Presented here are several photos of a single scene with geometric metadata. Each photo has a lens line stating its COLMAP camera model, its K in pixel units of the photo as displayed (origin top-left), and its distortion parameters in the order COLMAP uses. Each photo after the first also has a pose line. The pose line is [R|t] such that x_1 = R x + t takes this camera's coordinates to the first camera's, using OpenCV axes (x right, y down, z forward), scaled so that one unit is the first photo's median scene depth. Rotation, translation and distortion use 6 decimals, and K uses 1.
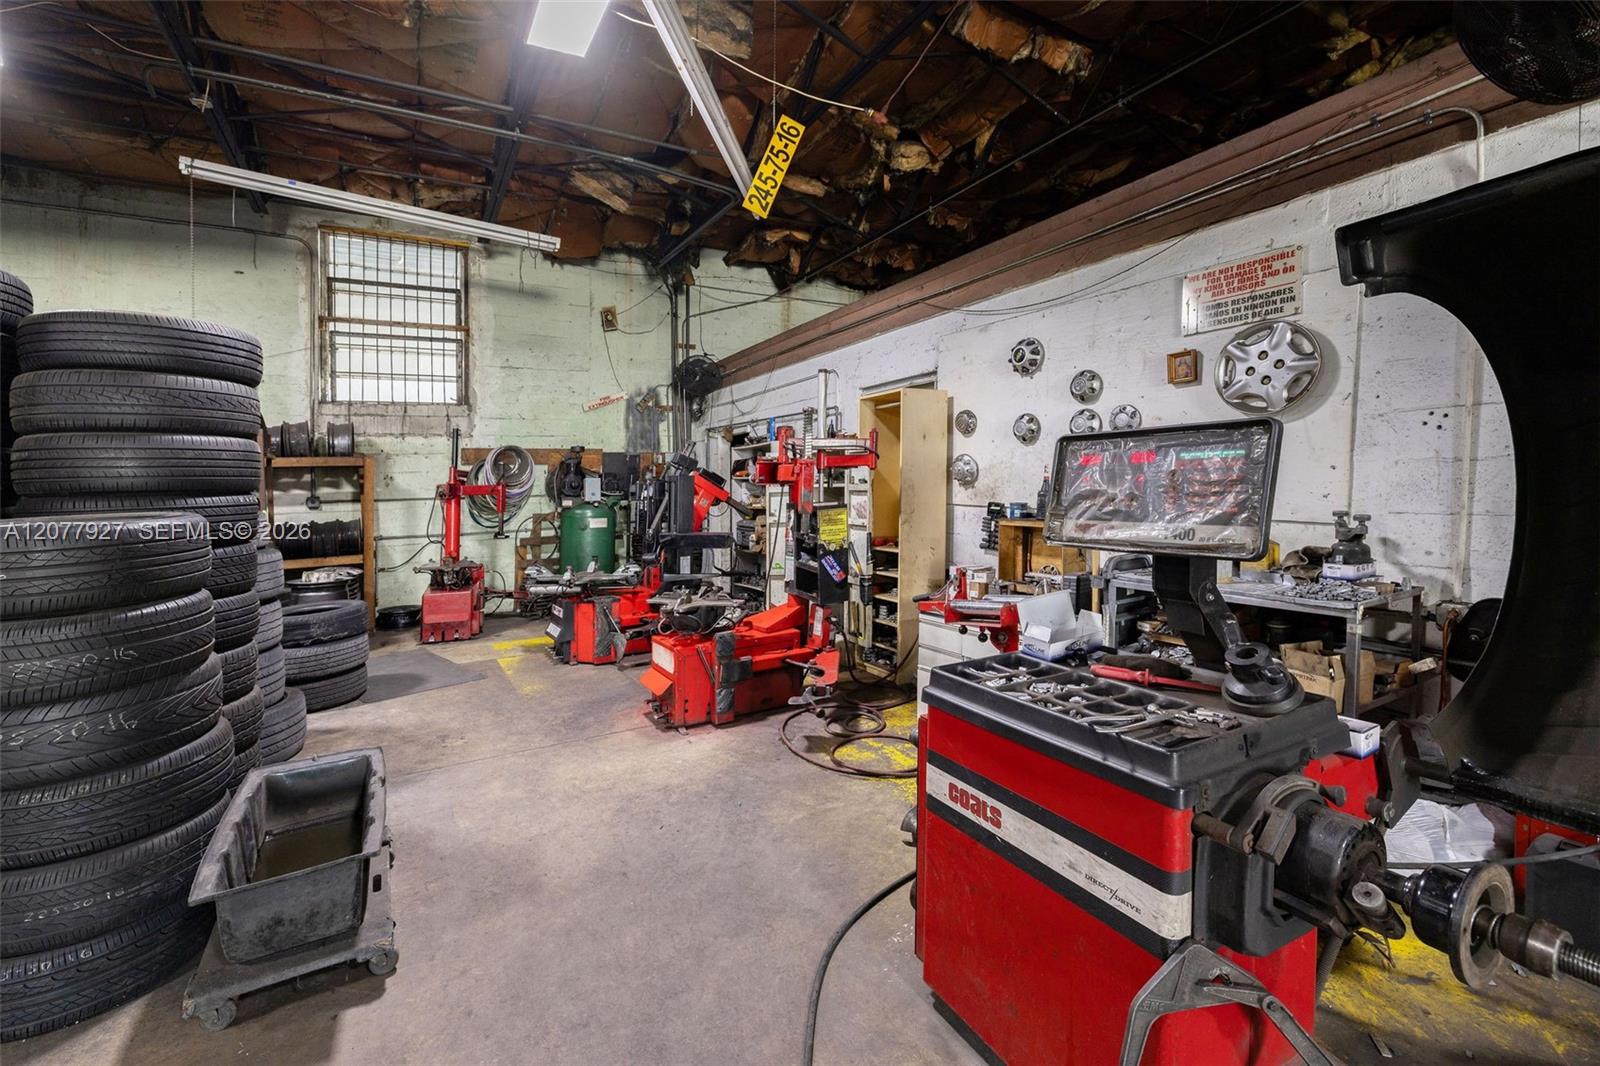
lens RADIAL K [[662.4, 0, 800.6], [0, 662.4, 487.4], [0, 0, 1]] dist [-0.002356, -0.001137]
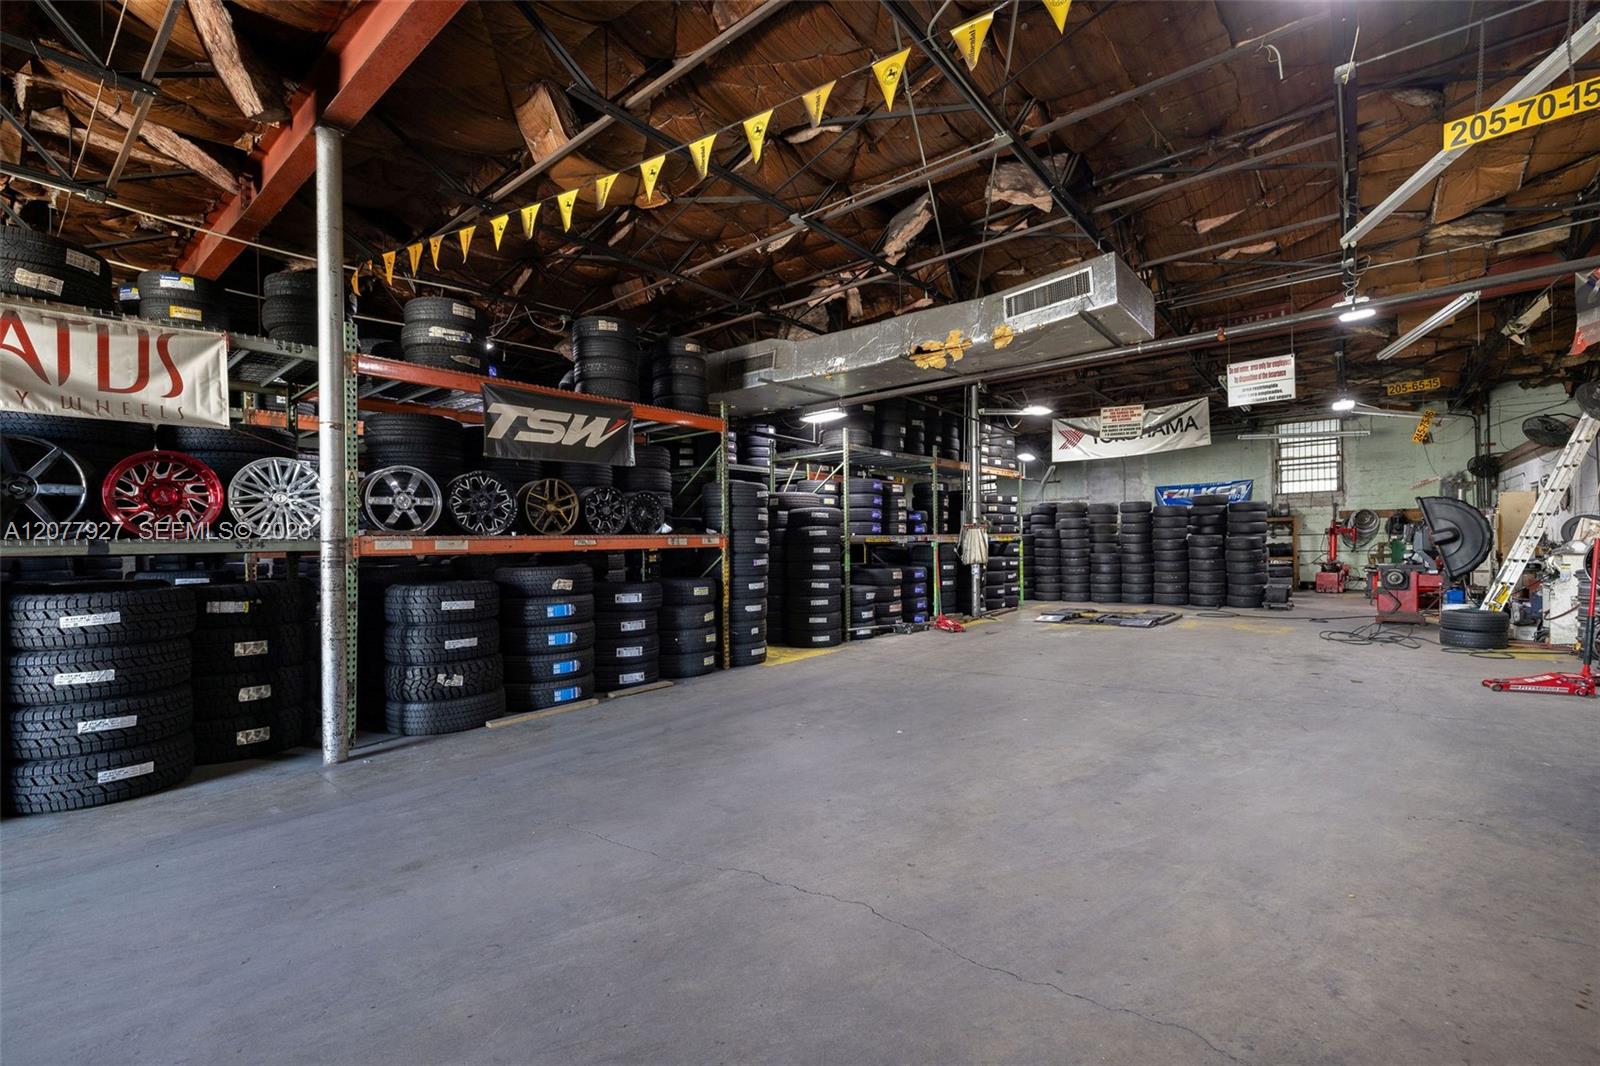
lens RADIAL K [[698.6, 0, 811.4], [0, 698.6, 532.9], [0, 0, 1]] dist [-0.002112, -0.000549]
pose [[0.356849, 0.006672, -0.934138, 1.016419], [0.009344, 0.999899, 0.010712, -0.028846], [0.934115, -0.012551, 0.356750, -1.446016]]
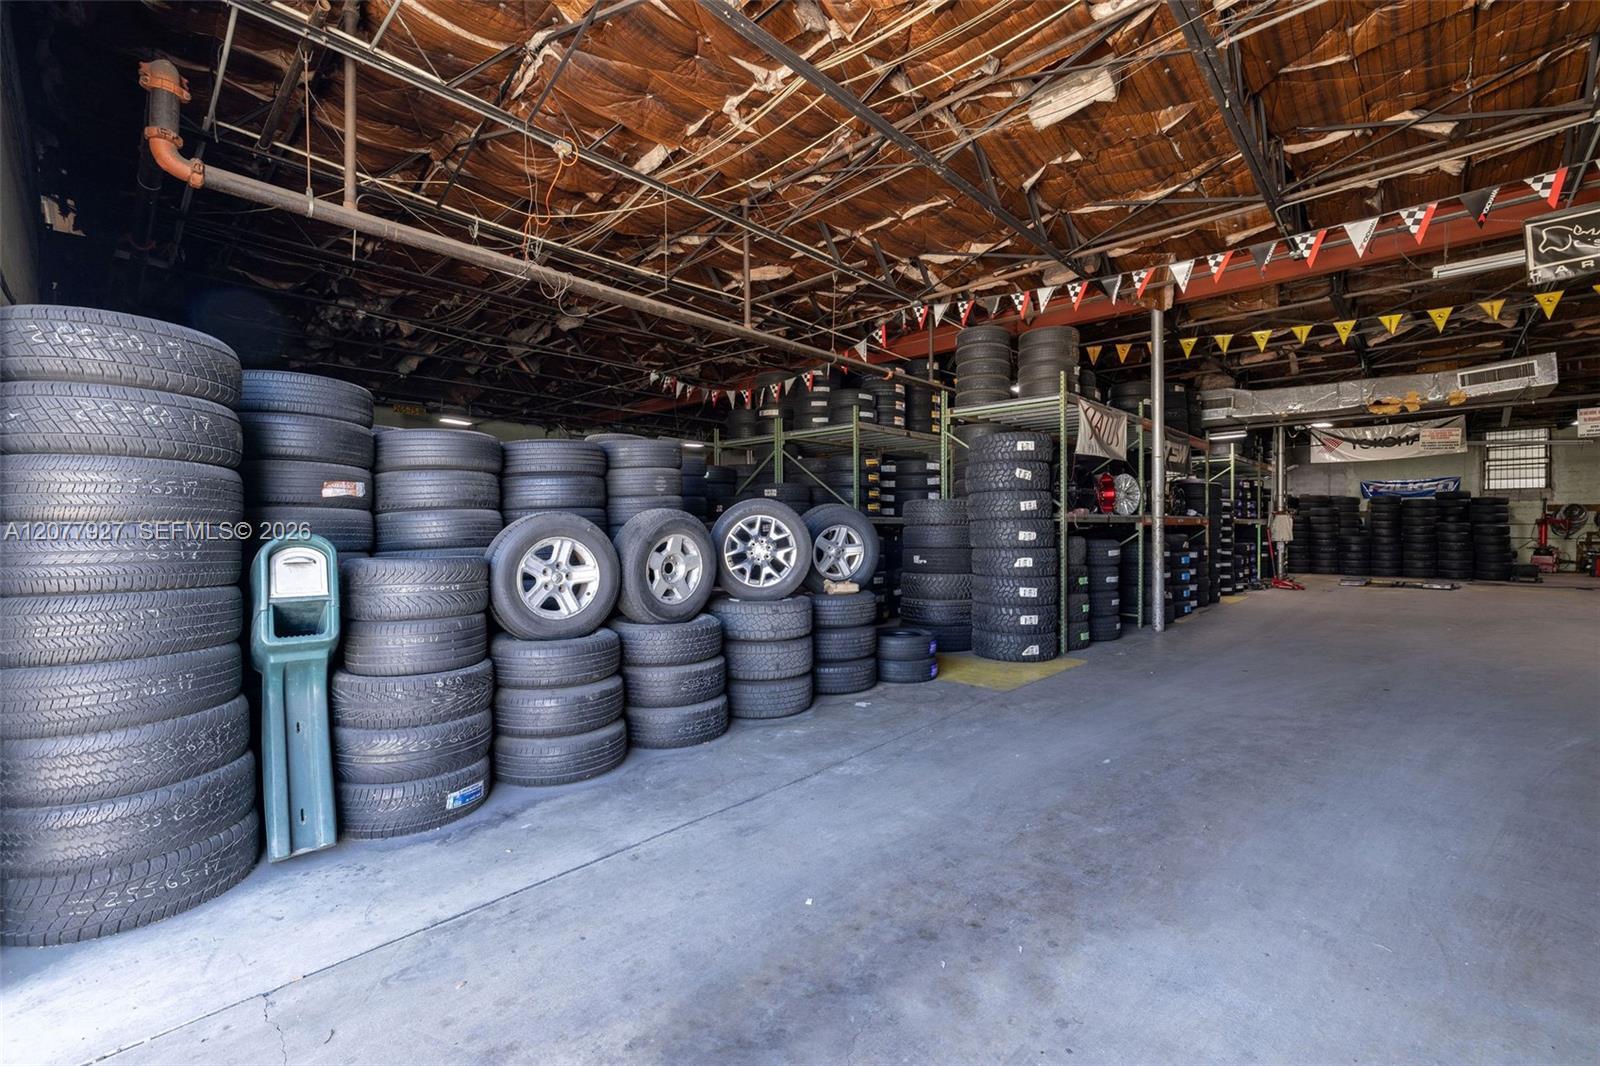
lens RADIAL K [[662.4, 0, 808.0], [0, 662.4, 506.3], [0, 0, 1]] dist [-0.002356, -0.001137]
pose [[0.262474, 0.000310, -0.964939, 1.223128], [-0.006267, 0.999979, -0.001384, -0.031945], [0.964919, 0.006411, 0.262470, -2.482910]]
